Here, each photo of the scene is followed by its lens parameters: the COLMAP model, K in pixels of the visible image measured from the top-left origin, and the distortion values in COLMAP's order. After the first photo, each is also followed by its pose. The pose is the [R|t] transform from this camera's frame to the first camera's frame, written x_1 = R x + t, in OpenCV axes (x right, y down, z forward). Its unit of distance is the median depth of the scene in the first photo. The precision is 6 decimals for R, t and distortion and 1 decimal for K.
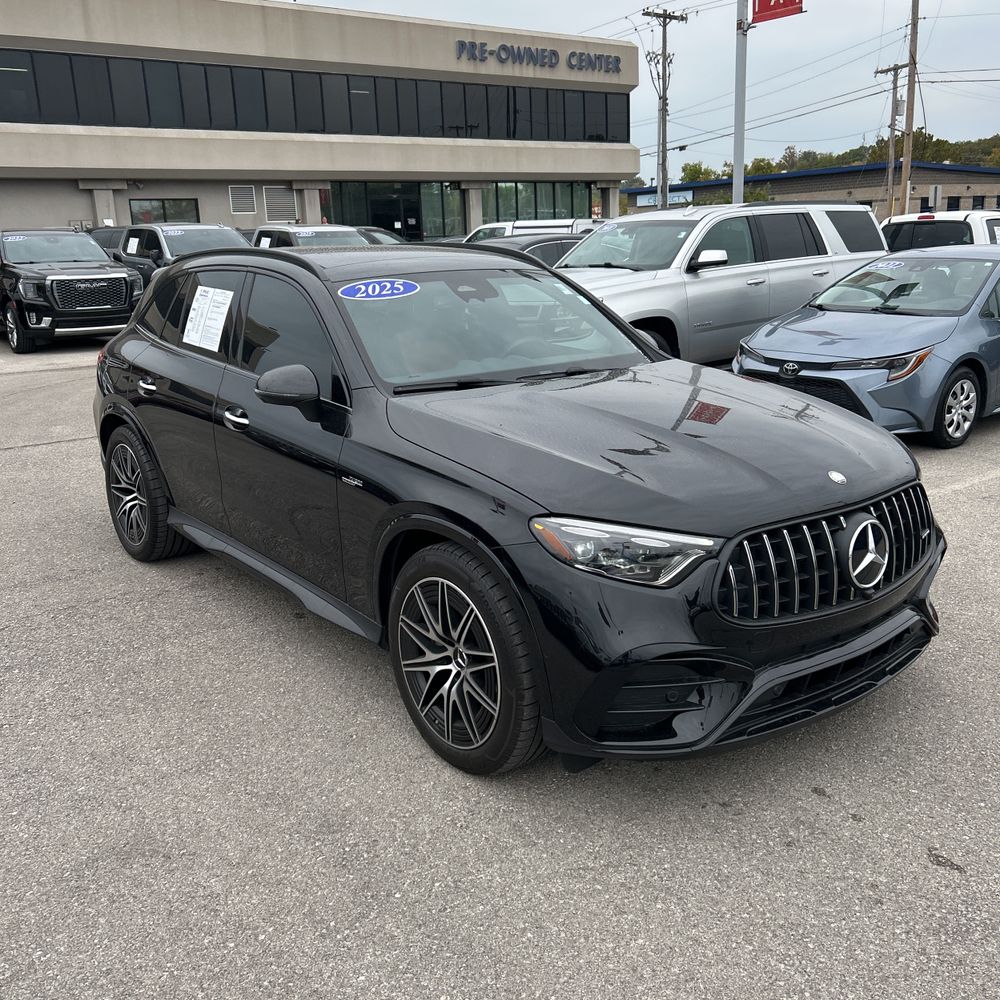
lens RADIAL K [[1020.8, 0, 487.9], [0, 1020.8, 499.3], [0, 0, 1]] dist [0.033305, -0.013536]
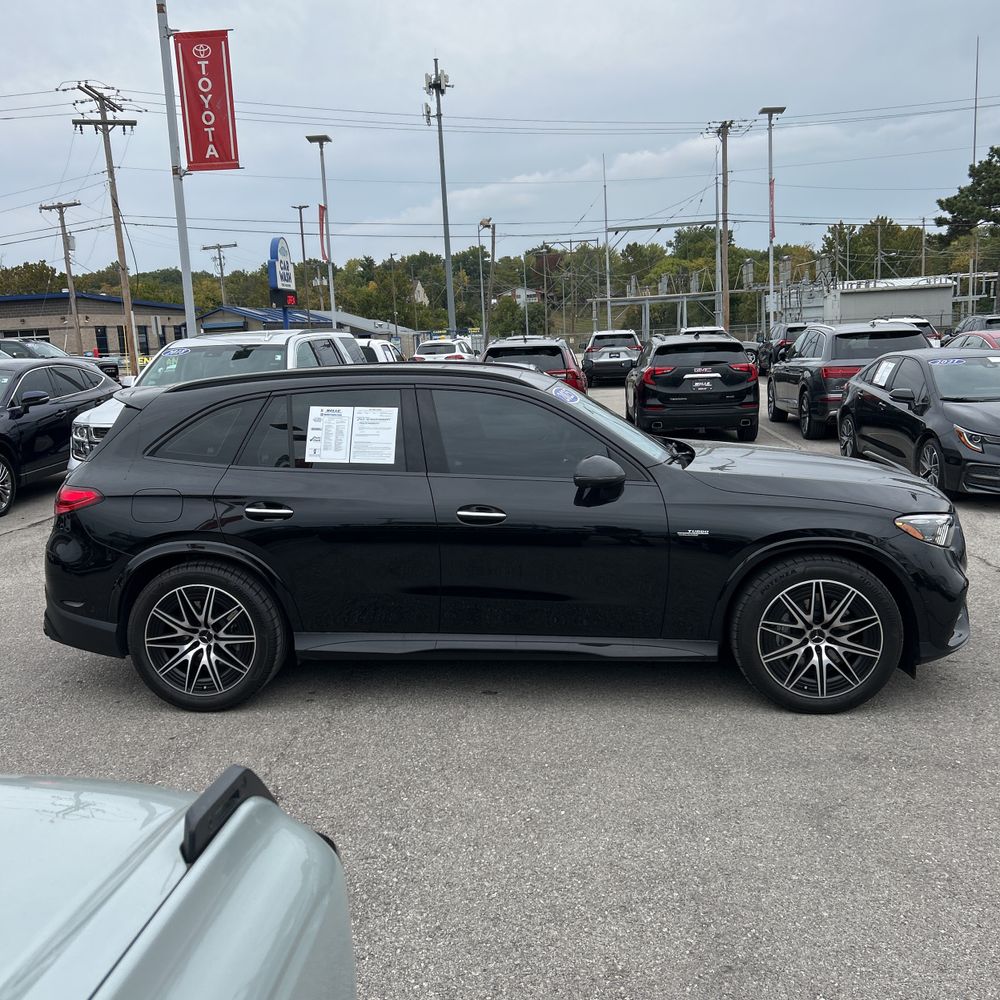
lens RADIAL K [[1018.1, 0, 491.2], [0, 1018.1, 479.4], [0, 0, 1]] dist [0.131814, -0.272790]
pose [[0.687333, -0.102004, 0.719144, -0.344564], [0.200245, 0.978332, -0.052621, -0.018762], [-0.698194, 0.180173, 0.692865, 0.071996]]
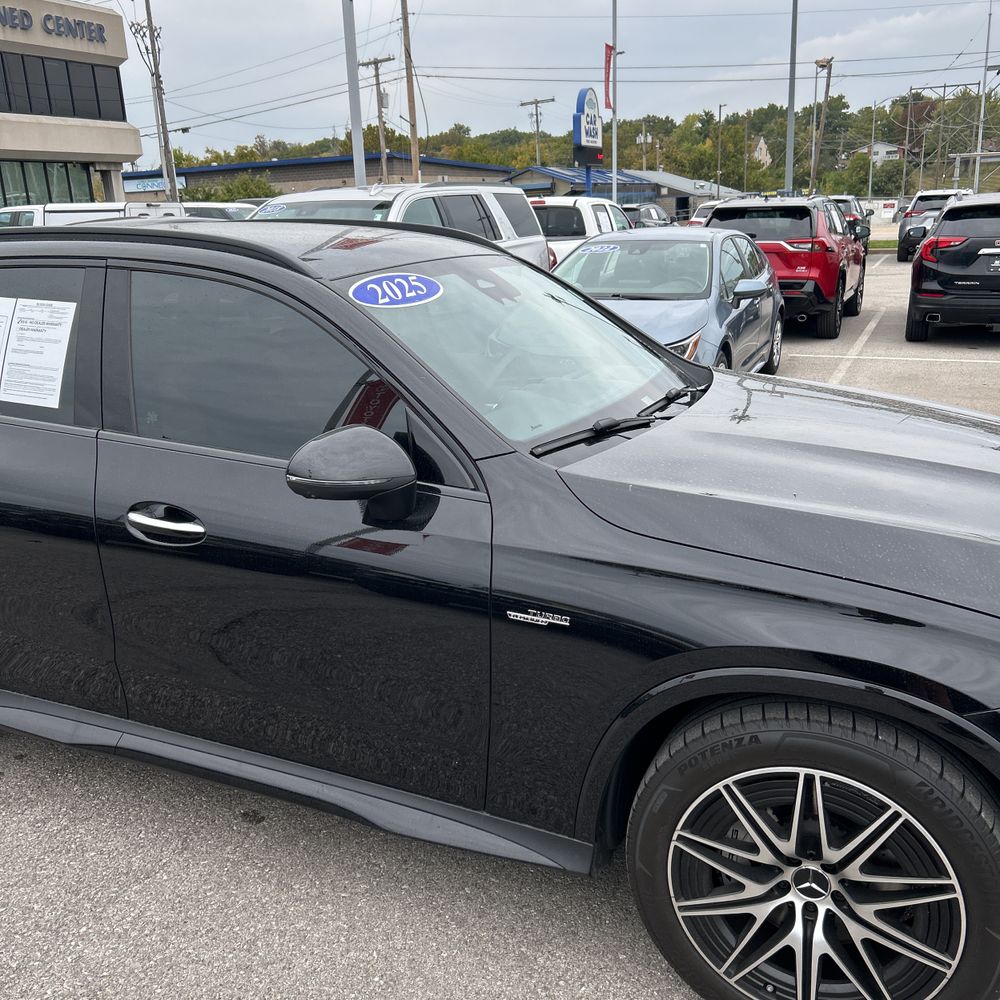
lens RADIAL K [[1020.8, 0, 487.9], [0, 1020.8, 499.3], [0, 0, 1]] dist [0.033305, -0.013536]
pose [[0.883014, -0.127208, 0.451779, -0.114751], [0.122637, 0.991664, 0.039528, -0.031050], [-0.453041, 0.020501, 0.891254, 0.135517]]
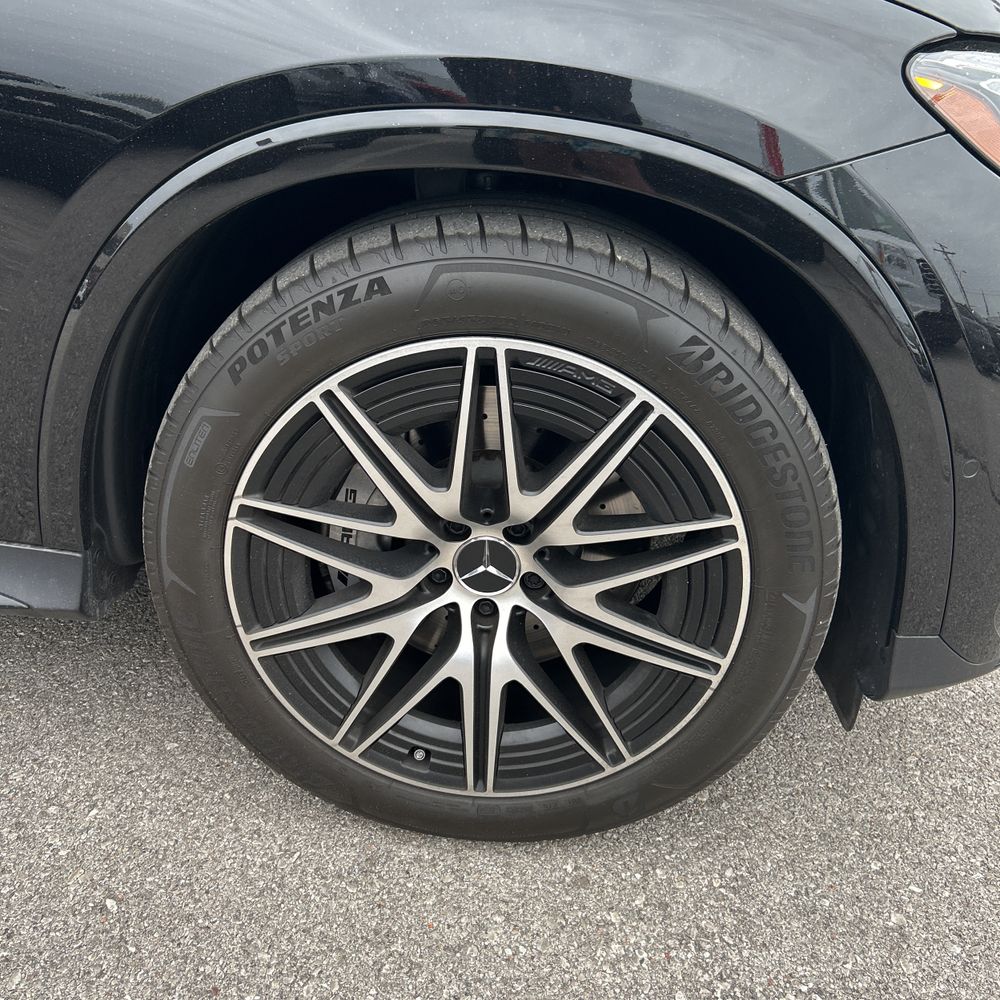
lens RADIAL K [[1018.1, 0, 491.2], [0, 1018.1, 479.4], [0, 0, 1]] dist [0.131814, -0.272790]
pose [[0.673306, -0.267825, 0.689151, -0.064879], [0.116178, 0.958831, 0.259124, 0.010118], [-0.730180, -0.094406, 0.676702, 0.196458]]
